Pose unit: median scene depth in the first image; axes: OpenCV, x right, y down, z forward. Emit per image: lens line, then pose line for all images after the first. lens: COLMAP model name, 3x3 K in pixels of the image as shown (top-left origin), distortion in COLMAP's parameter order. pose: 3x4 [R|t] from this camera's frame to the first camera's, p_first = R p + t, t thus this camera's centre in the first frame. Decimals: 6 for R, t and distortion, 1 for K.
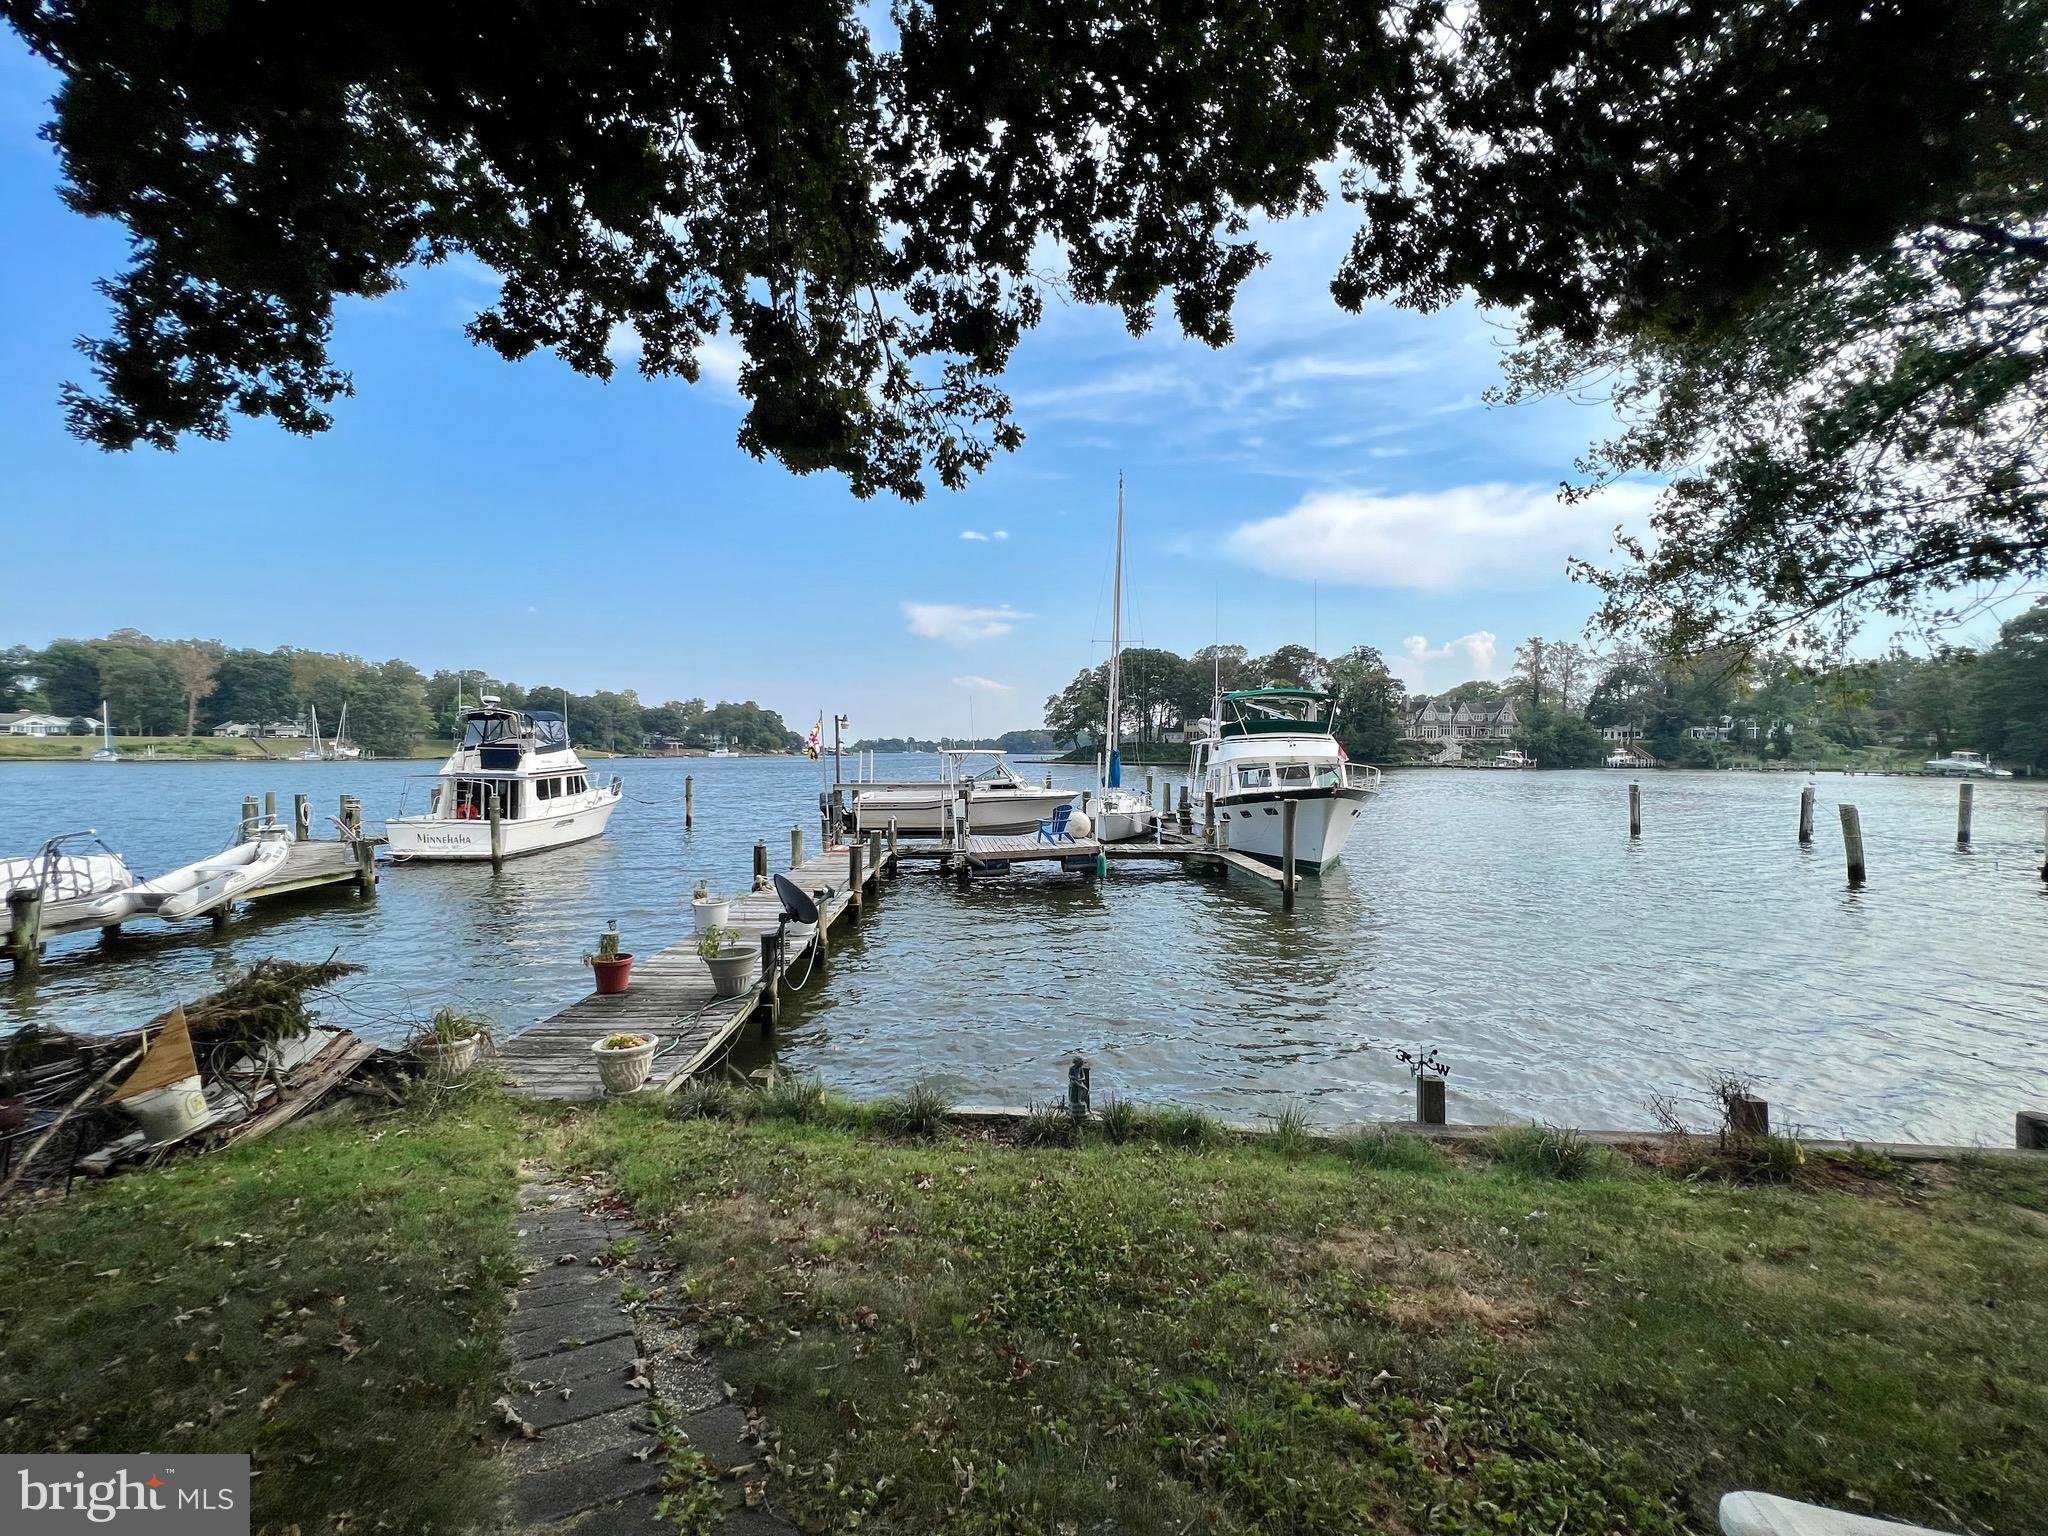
lens RADIAL K [[820.0, 0, 1018.7], [0, 820.0, 766.6], [0, 0, 1]] dist [-0.003015, 0.000319]
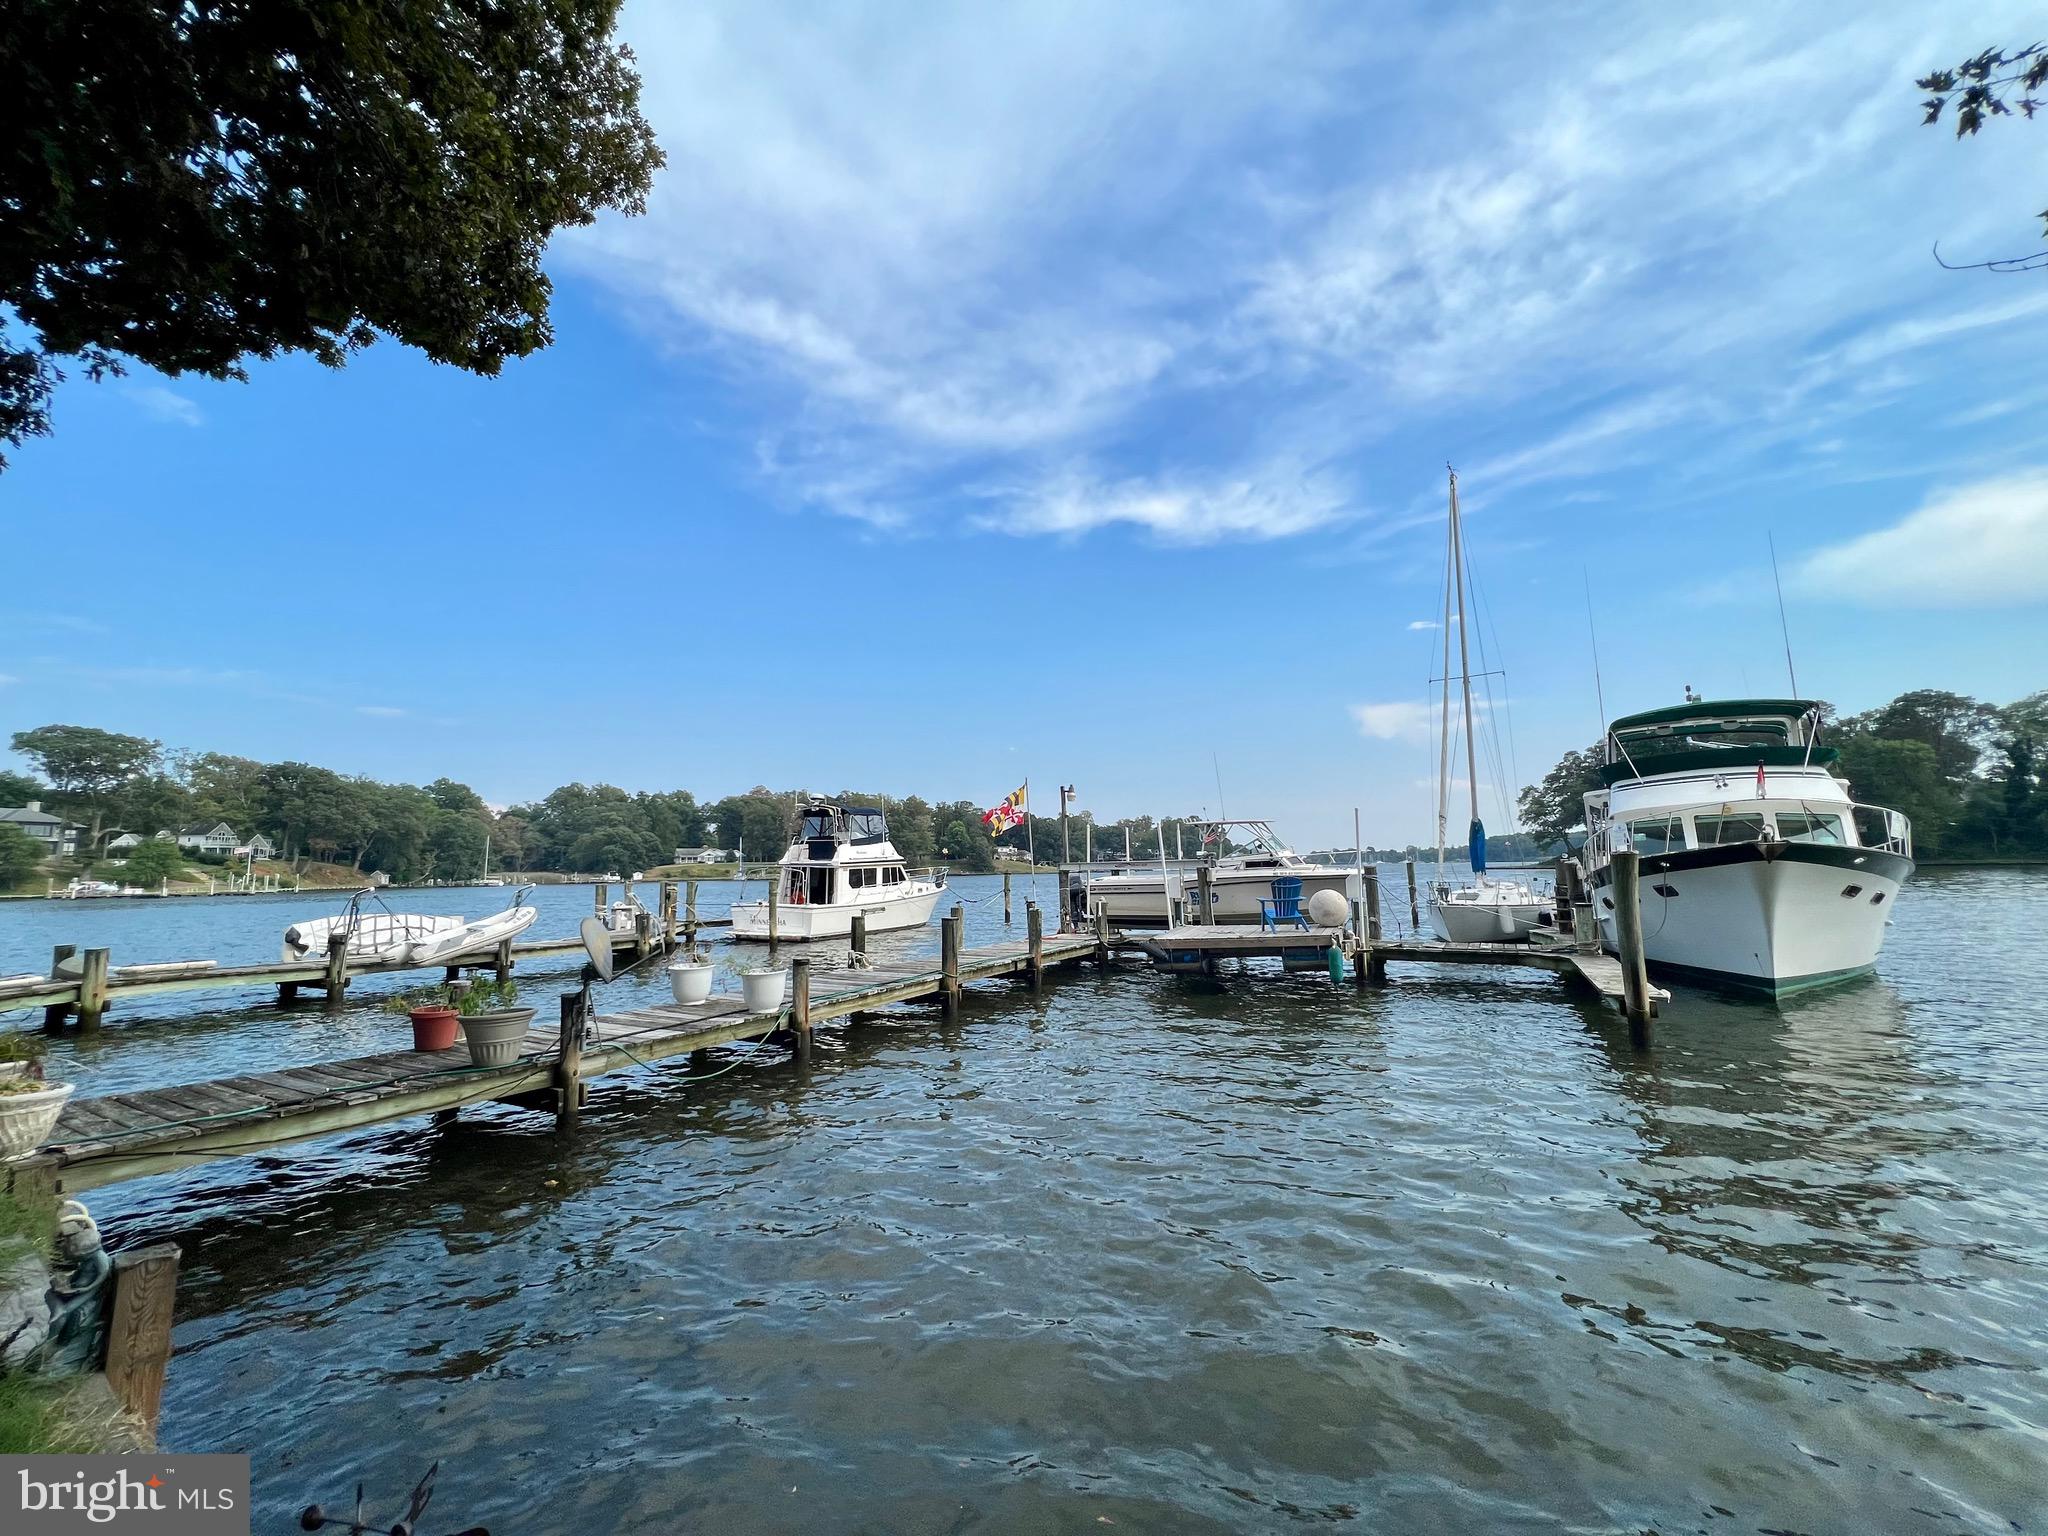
lens RADIAL K [[820.0, 0, 1021.0], [0, 820.0, 765.4], [0, 0, 1]] dist [-0.003015, 0.000319]
pose [[0.860150, -0.082088, -0.503393, 0.142462], [0.010864, 0.989688, -0.142825, 0.034554], [0.509926, 0.117382, 0.852172, 0.179688]]
